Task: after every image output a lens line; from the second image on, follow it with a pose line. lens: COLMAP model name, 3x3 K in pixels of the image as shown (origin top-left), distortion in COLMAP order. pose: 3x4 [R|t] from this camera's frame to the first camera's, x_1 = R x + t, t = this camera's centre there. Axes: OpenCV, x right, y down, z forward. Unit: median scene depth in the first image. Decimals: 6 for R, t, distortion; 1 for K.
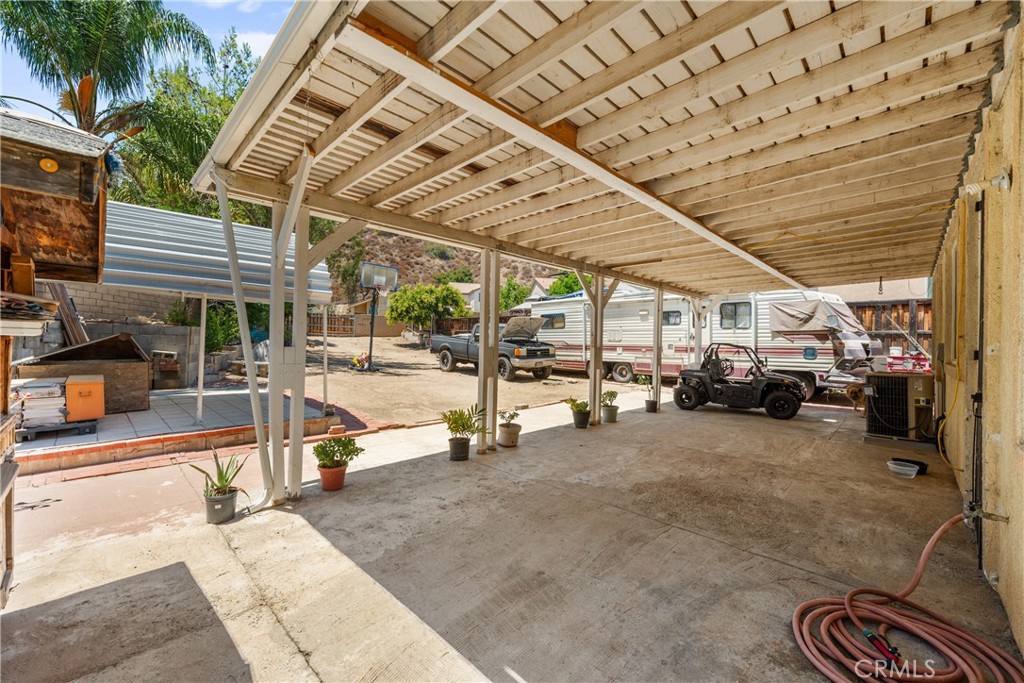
lens RADIAL K [[407.9, 0, 511.1], [0, 407.9, 339.3], [0, 0, 1]] dist [-0.001509, -0.000262]
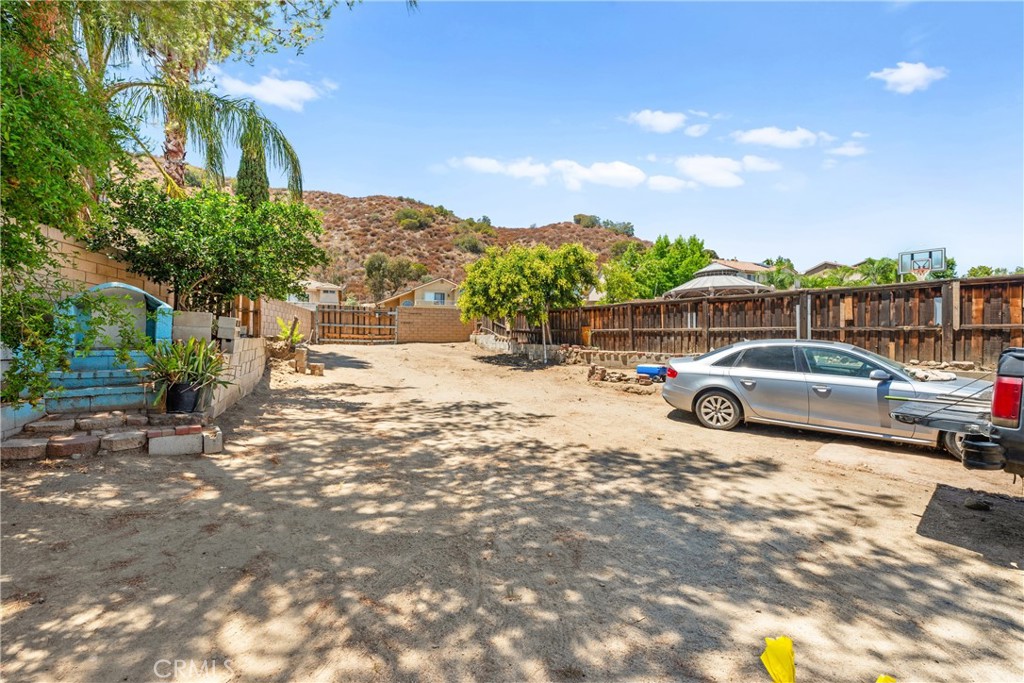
lens RADIAL K [[407.9, 0, 513.0], [0, 407.9, 341.8], [0, 0, 1]] dist [-0.001509, -0.000262]
pose [[0.998775, -0.011665, -0.048095, -0.202831], [0.011998, 0.999906, 0.006643, -0.011254], [0.048013, -0.007212, 0.998821, 0.453226]]
